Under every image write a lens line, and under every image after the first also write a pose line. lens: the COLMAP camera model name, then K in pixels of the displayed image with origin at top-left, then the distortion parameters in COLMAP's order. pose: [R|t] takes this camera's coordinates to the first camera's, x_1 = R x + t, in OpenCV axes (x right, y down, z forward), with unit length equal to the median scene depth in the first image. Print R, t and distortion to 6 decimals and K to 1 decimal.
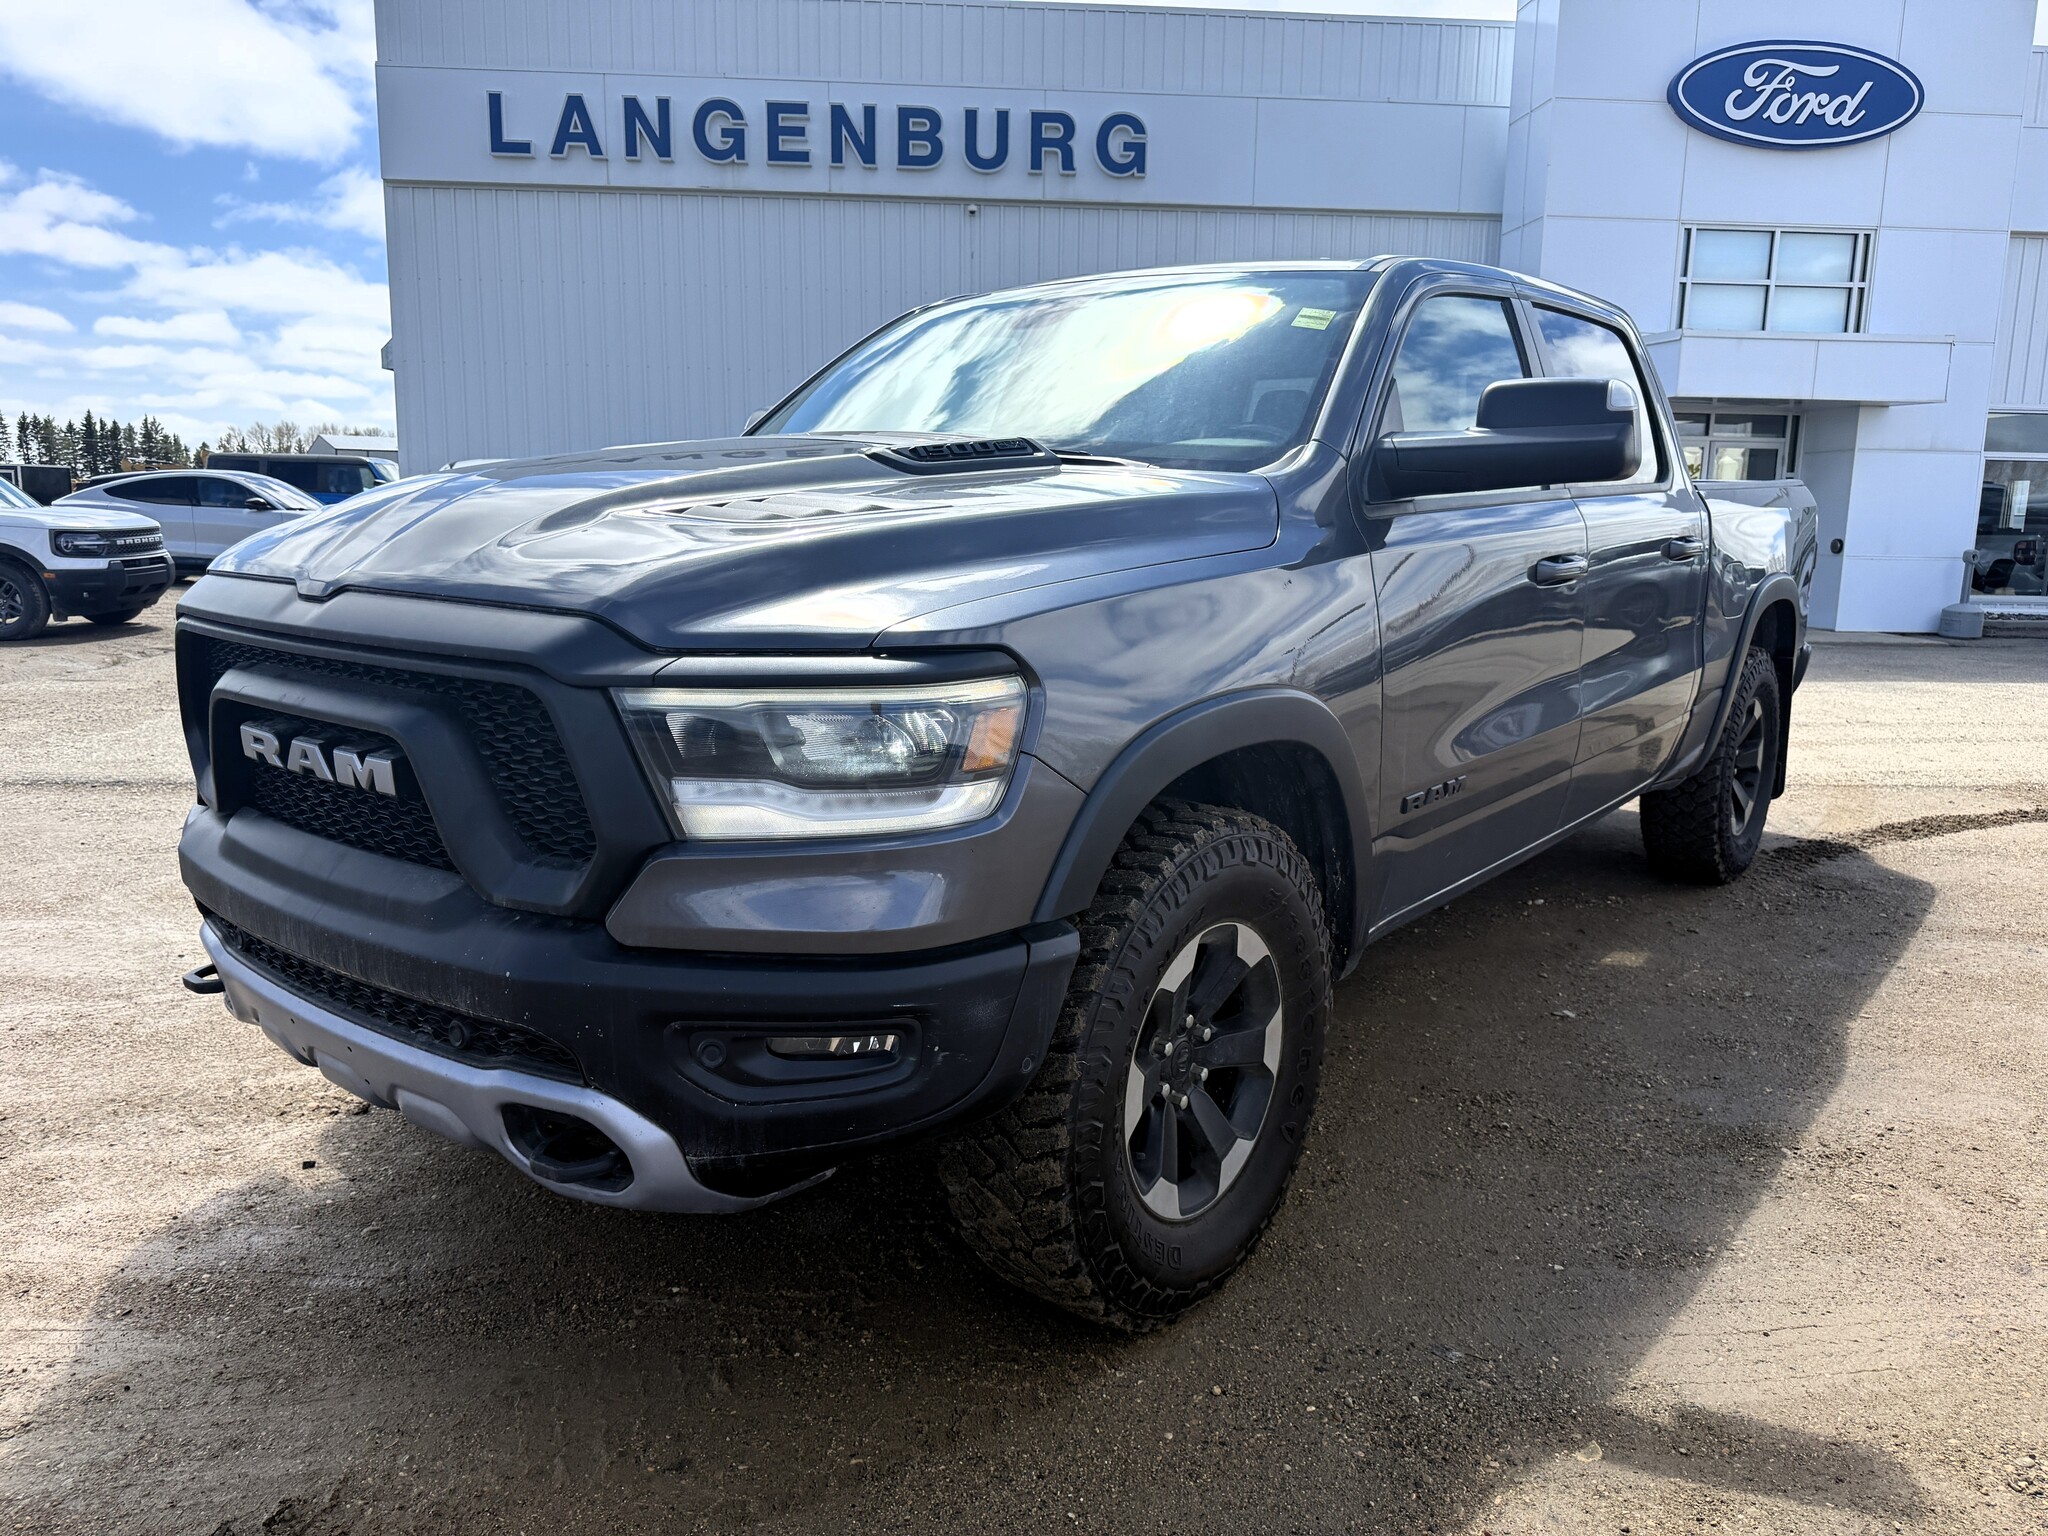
lens RADIAL K [[1432.5, 0, 1018.8], [0, 1432.5, 763.7], [0, 0, 1]] dist [0.001824, -0.009821]
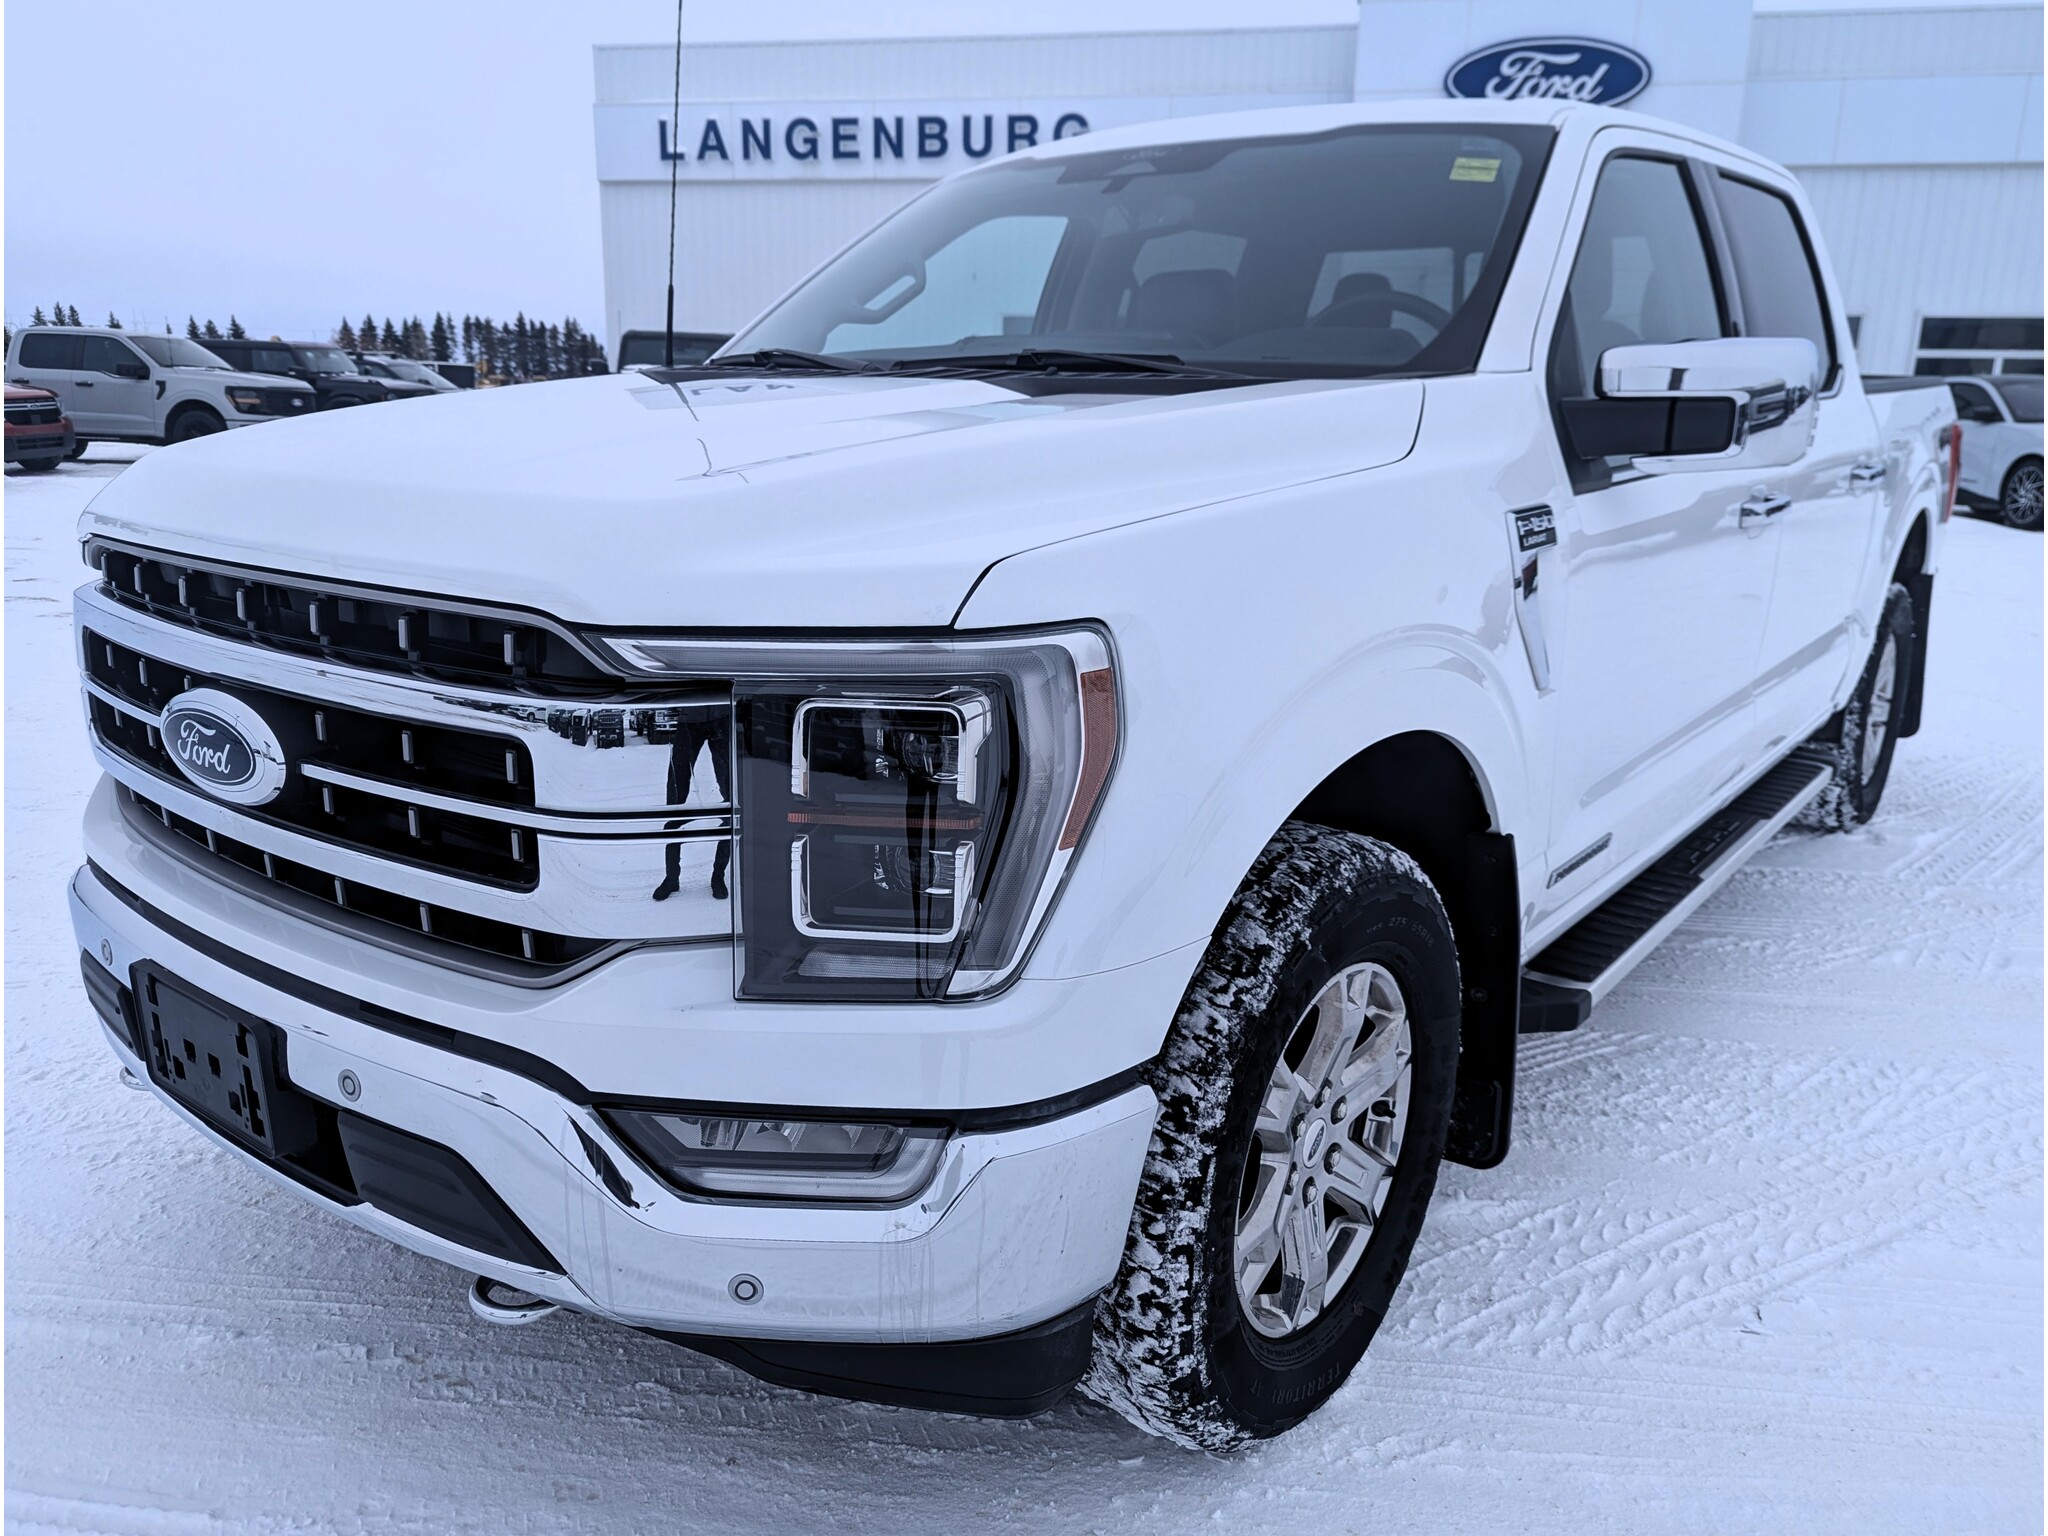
lens RADIAL K [[1469.5, 0, 1024.0], [0, 1469.5, 768.0], [0, 0, 1]] dist [0.024412, 0.001061]
pose [[0.967910, 0.060974, -0.243788, 0.430674], [-0.044824, 0.996450, 0.071256, 0.090707], [0.247268, -0.058041, 0.967207, -0.469509]]
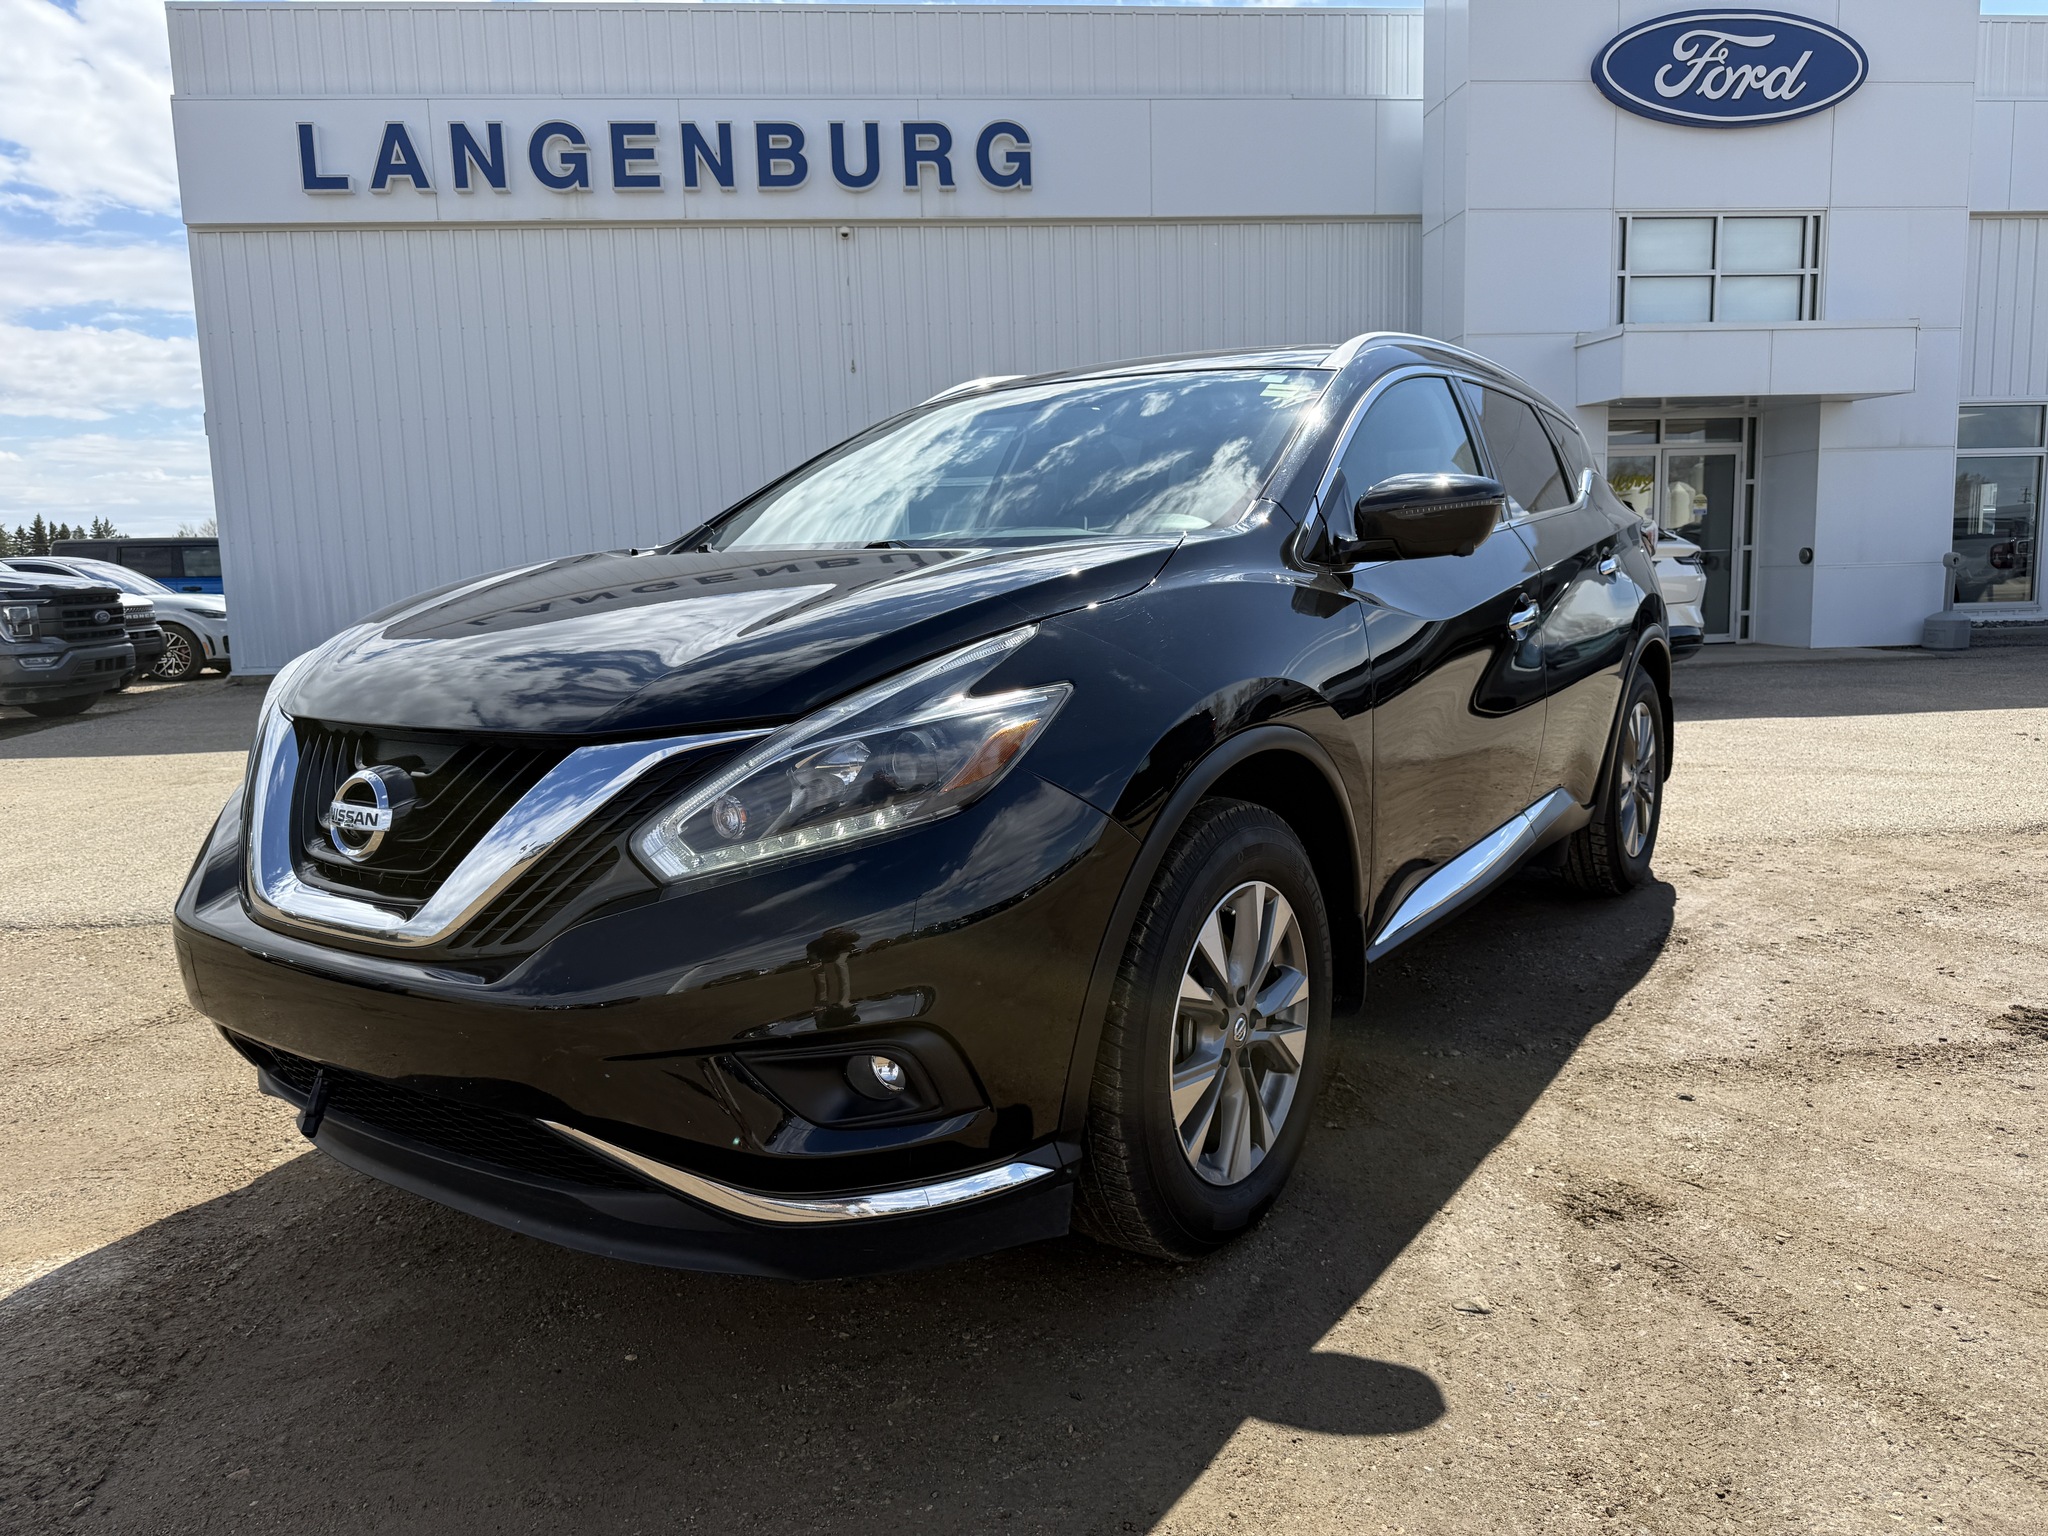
lens RADIAL K [[1431.6, 0, 1024.3], [0, 1431.6, 775.8], [0, 0, 1]] dist [-0.000225, -0.007828]
pose [[0.998636, -0.048249, 0.019947, 0.048521], [0.048896, 0.998247, -0.033348, -0.005574], [-0.018303, 0.034277, 0.999245, 0.102998]]
